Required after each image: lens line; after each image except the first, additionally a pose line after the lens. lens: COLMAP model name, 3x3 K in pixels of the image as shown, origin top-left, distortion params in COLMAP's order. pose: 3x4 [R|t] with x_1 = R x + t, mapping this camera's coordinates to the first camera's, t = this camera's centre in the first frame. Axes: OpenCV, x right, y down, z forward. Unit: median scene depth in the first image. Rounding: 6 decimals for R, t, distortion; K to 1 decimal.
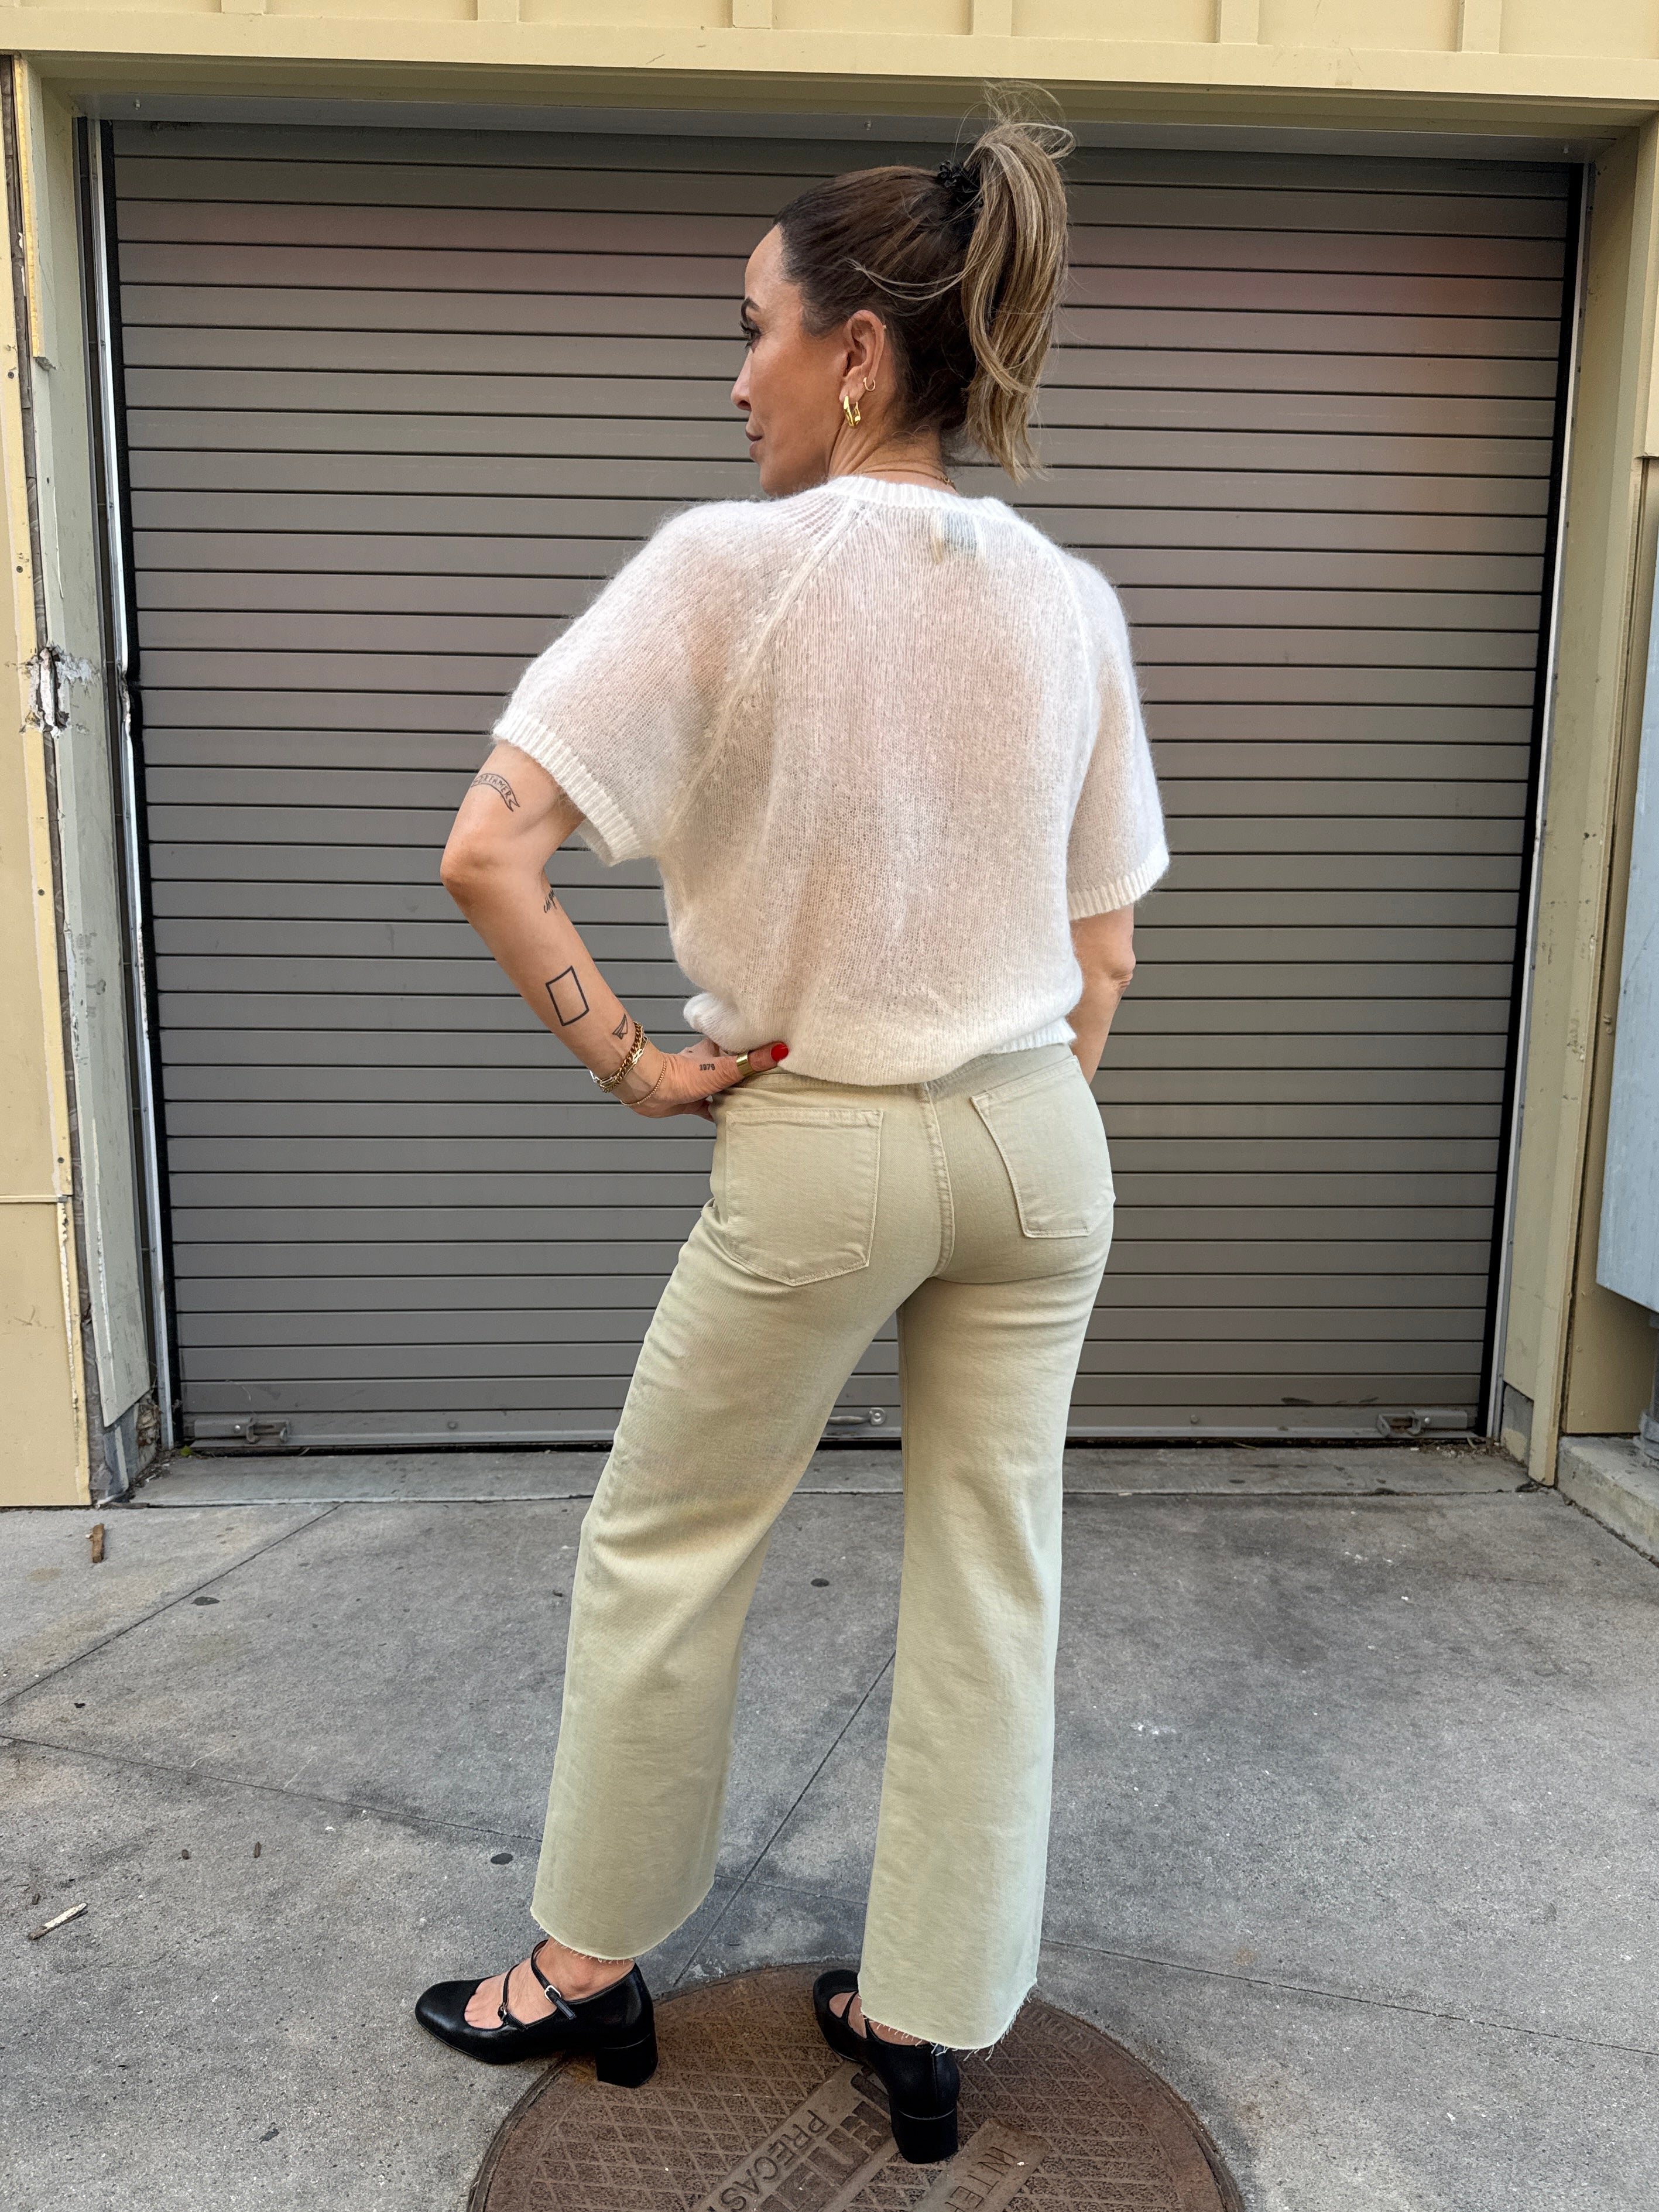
lens RADIAL K [[1658.6, 0, 810.1], [0, 1658.6, 1177.8], [0, 0, 1]] dist [0.133642, -0.302461]
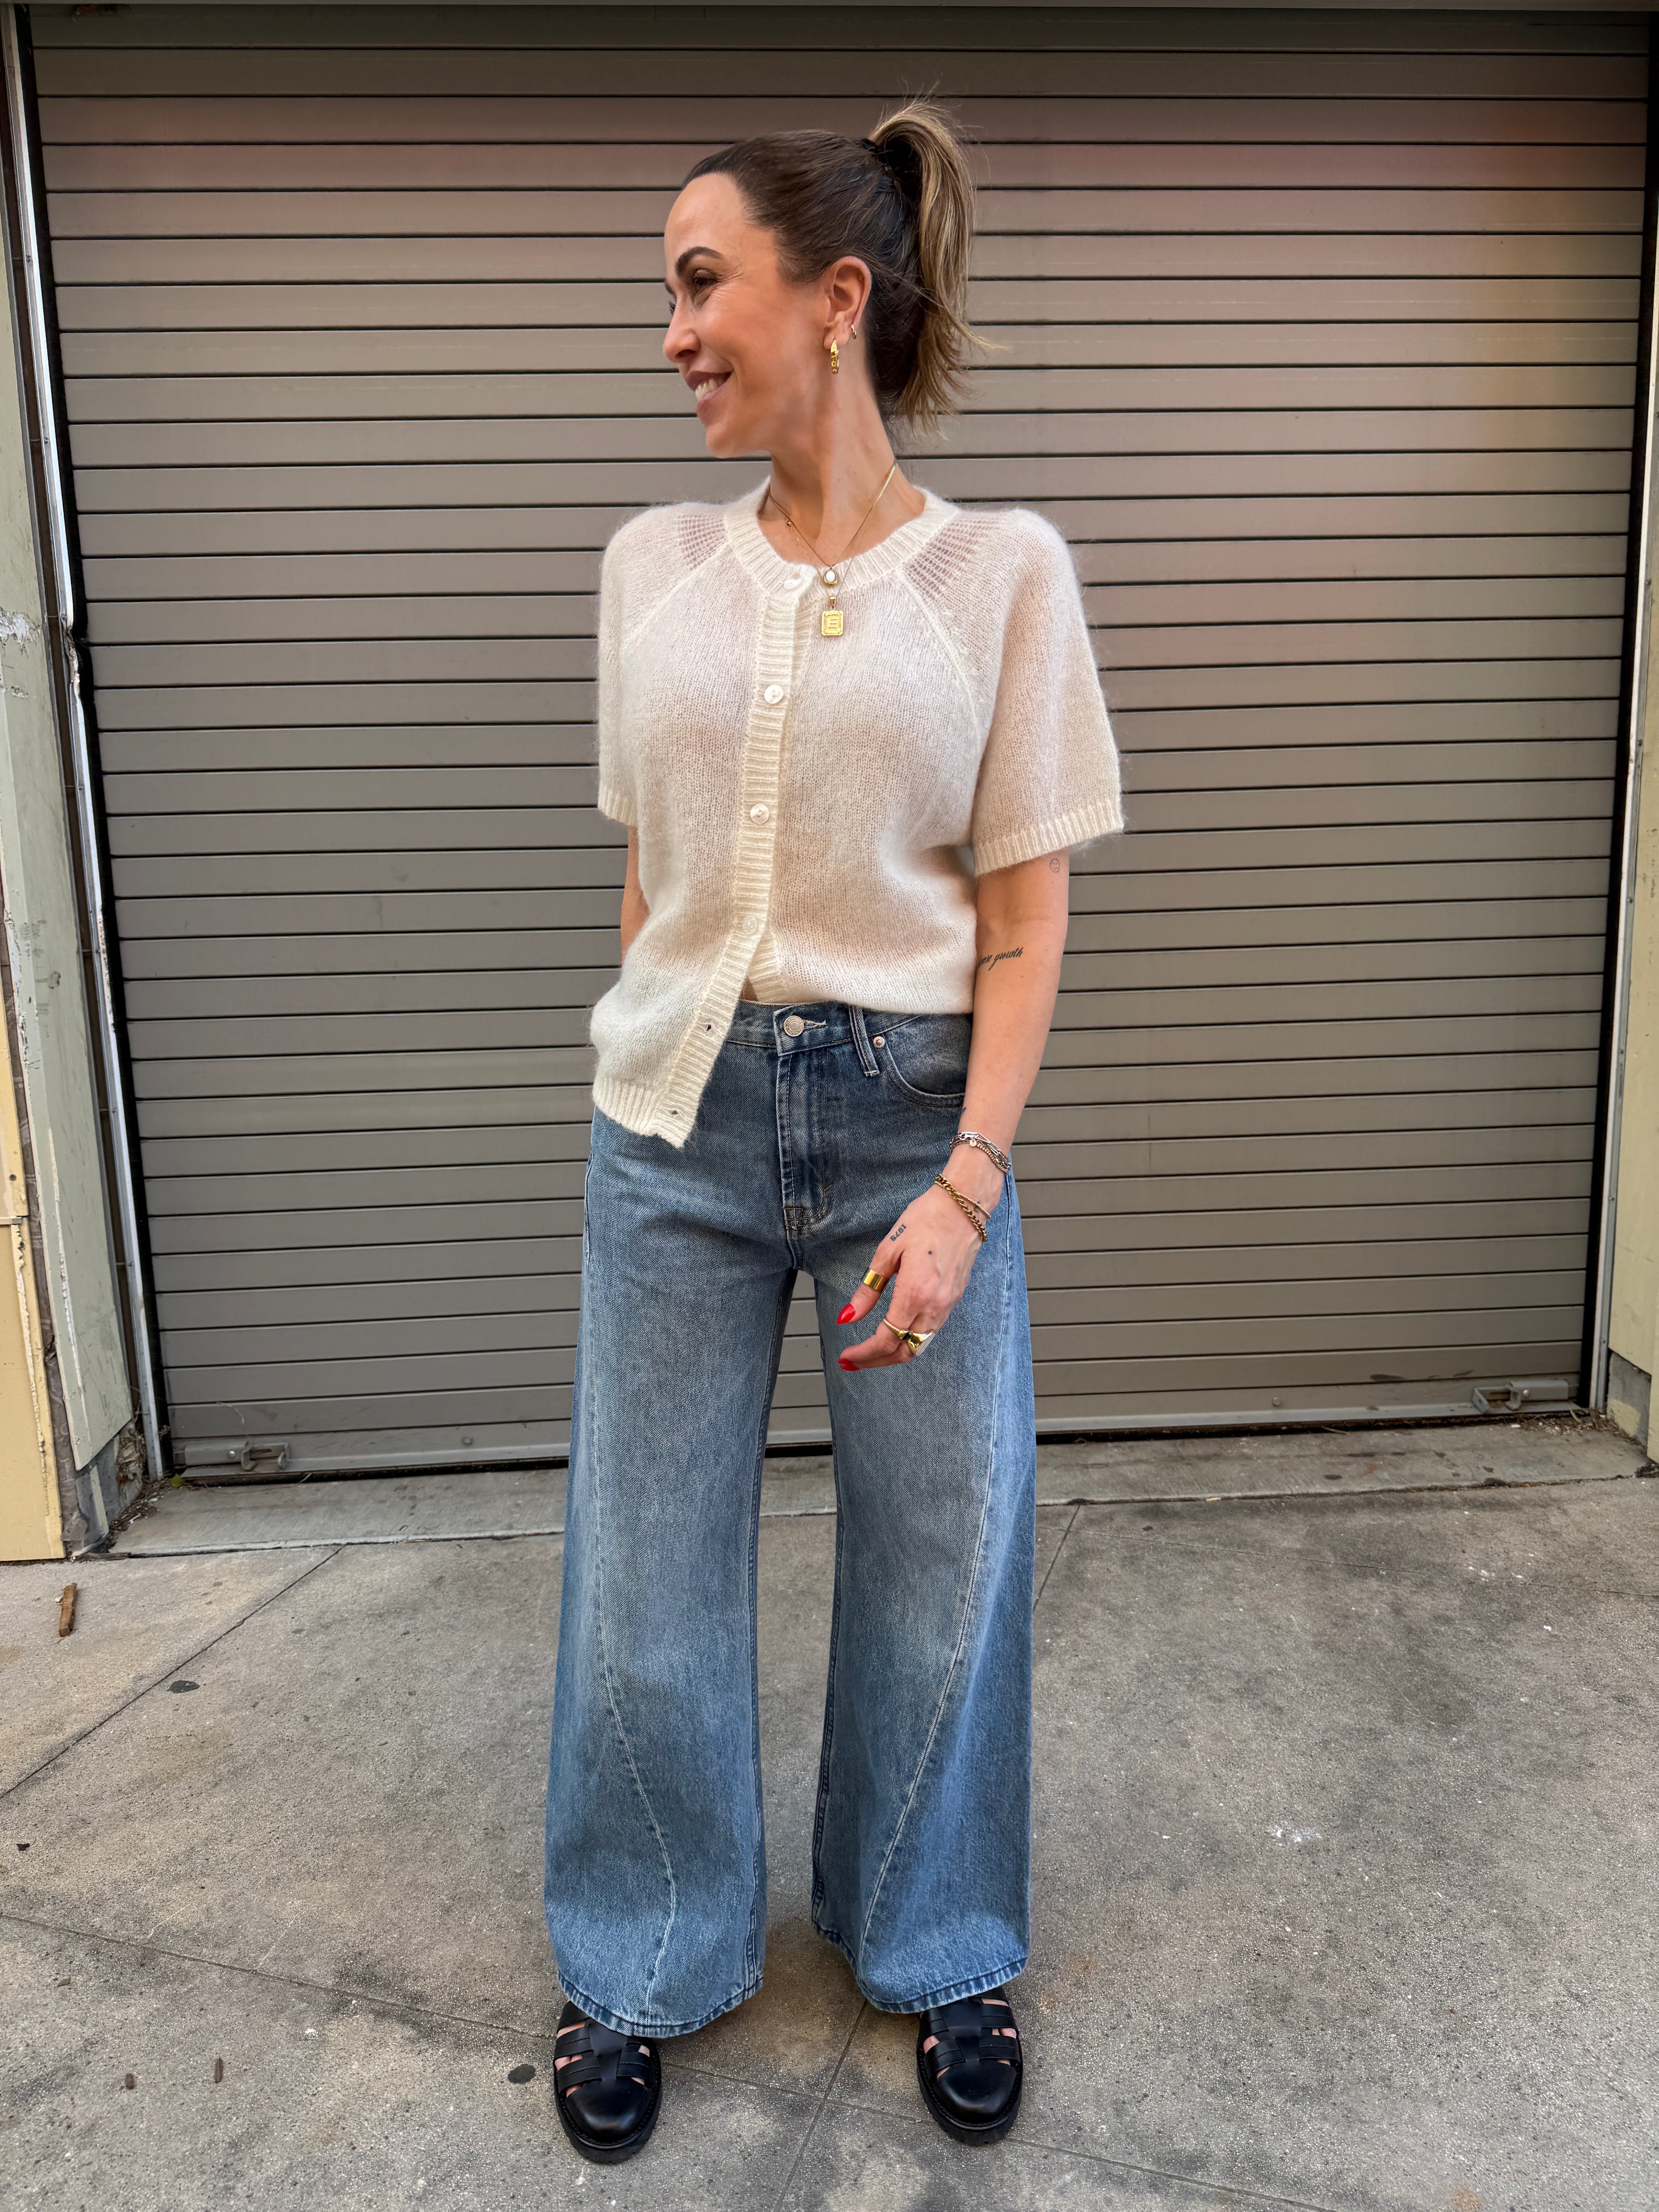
lens RADIAL K [[1569.1, 0, 841.9], [0, 1569.1, 1095.8], [0, 0, 1]] dist [-0.002358, -0.008529]
pose [[0.999329, -0.035185, 0.010195, -0.013705], [0.035144, 0.999374, 0.004146, -0.041437], [-0.010334, -0.003785, 0.999939, 0.165433]]
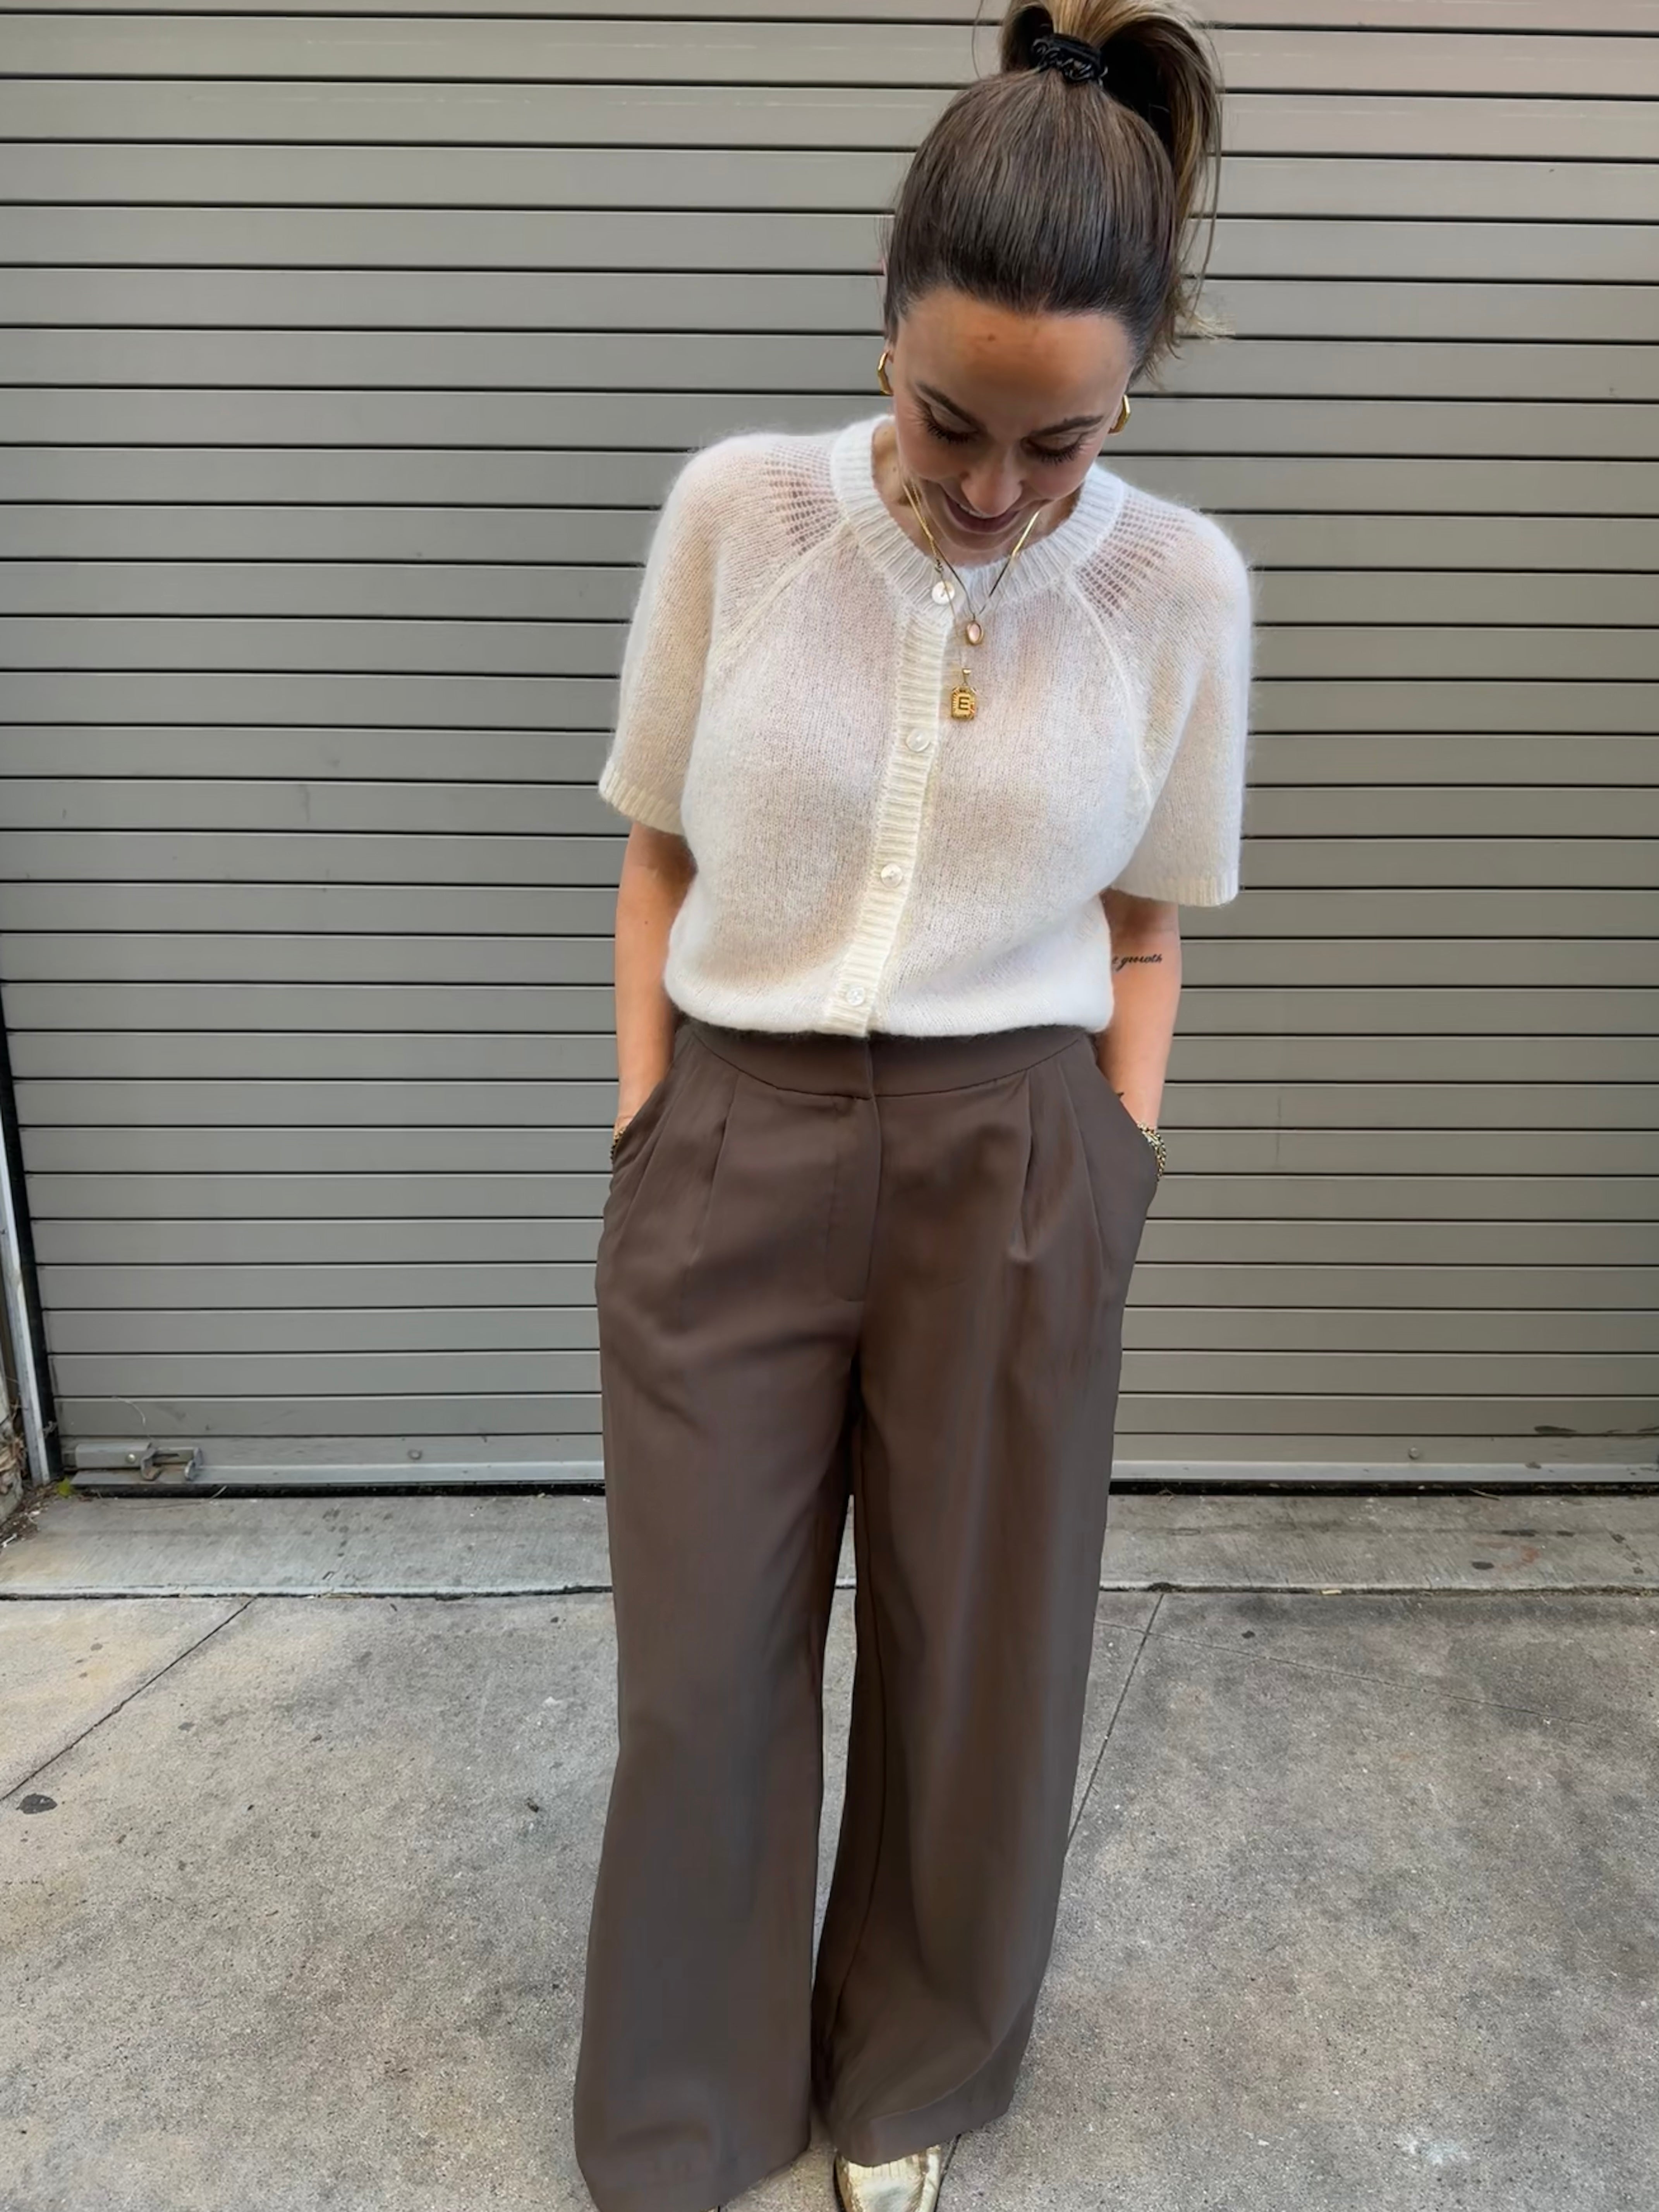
lens RADIAL K [[1726.6, 0, 831.0], [0, 1726.6, 1100.8], [0, 0, 1]] dist [0.001411, -0.011550]
pose [[0.999546, 0.007842, -0.029086, -0.007831], [-0.004451, 0.993372, 0.114861, -0.112059], [0.029794, -0.114680, 0.992956, 0.293212]]
